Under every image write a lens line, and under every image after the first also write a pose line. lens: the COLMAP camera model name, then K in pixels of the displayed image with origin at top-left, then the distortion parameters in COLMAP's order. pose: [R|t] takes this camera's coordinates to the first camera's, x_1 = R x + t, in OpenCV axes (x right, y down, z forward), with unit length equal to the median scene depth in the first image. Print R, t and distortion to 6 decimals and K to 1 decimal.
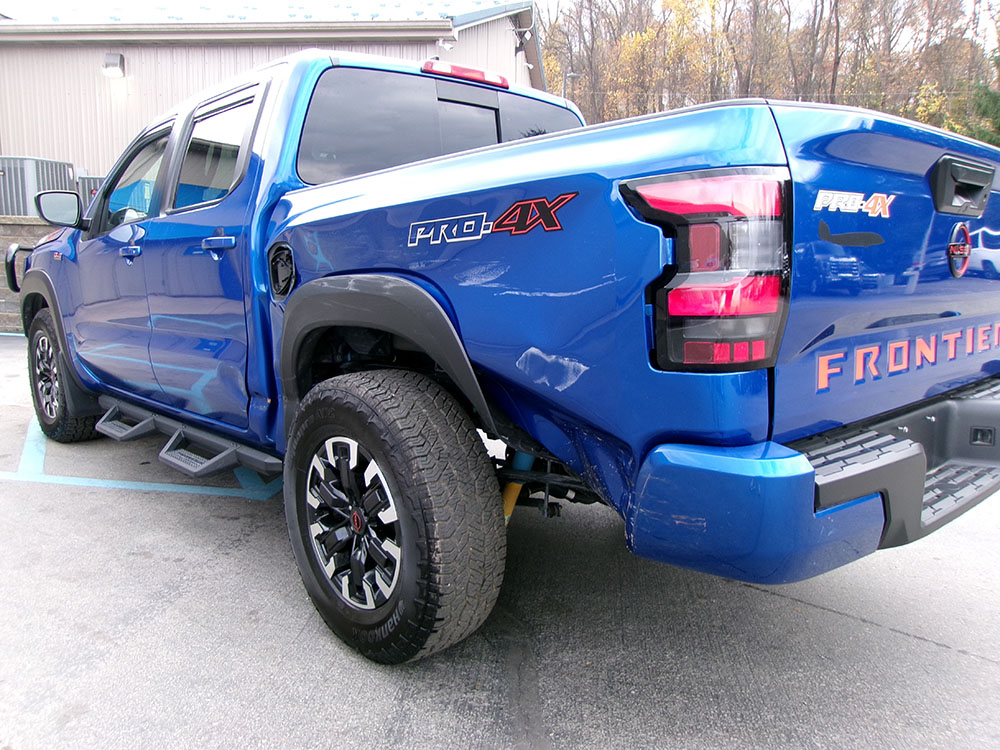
lens RADIAL K [[772.2, 0, 510.7], [0, 772.2, 372.3], [0, 0, 1]] dist [-0.019240, 0.033564]
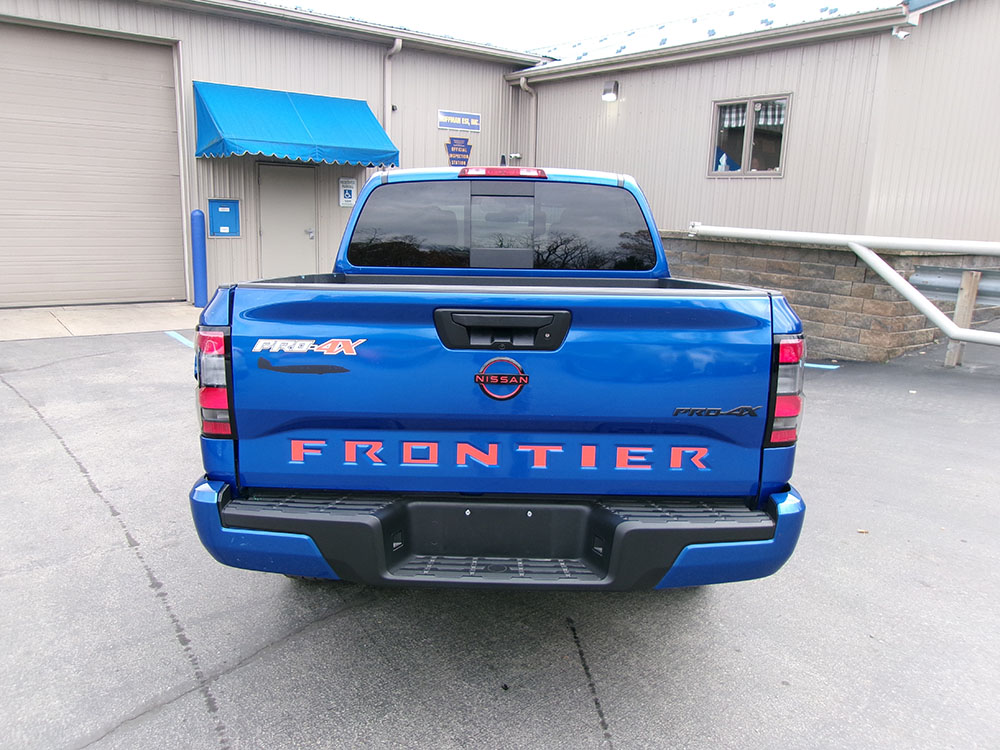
lens RADIAL K [[772.2, 0, 497.4], [0, 772.2, 374.3], [0, 0, 1]] dist [-0.019240, 0.033564]
pose [[0.722192, 0.143026, -0.676743, 1.383071], [-0.118287, 0.989513, 0.082896, -0.264083], [0.681503, 0.020183, 0.731537, 0.116475]]
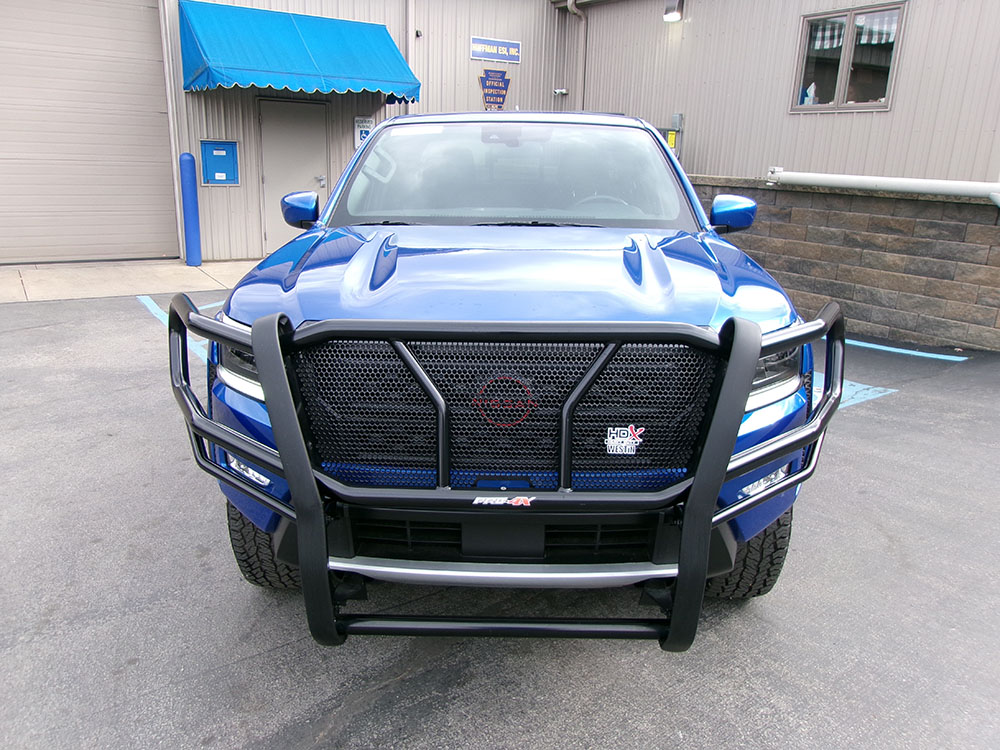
lens RADIAL K [[772.2, 0, 499.3], [0, 772.2, 374.2], [0, 0, 1]] dist [-0.019240, 0.033564]
pose [[0.671312, 0.197369, -0.714413, 0.841806], [-0.127601, 0.980277, 0.150916, -0.352821], [0.730108, -0.010152, 0.683256, 0.910975]]
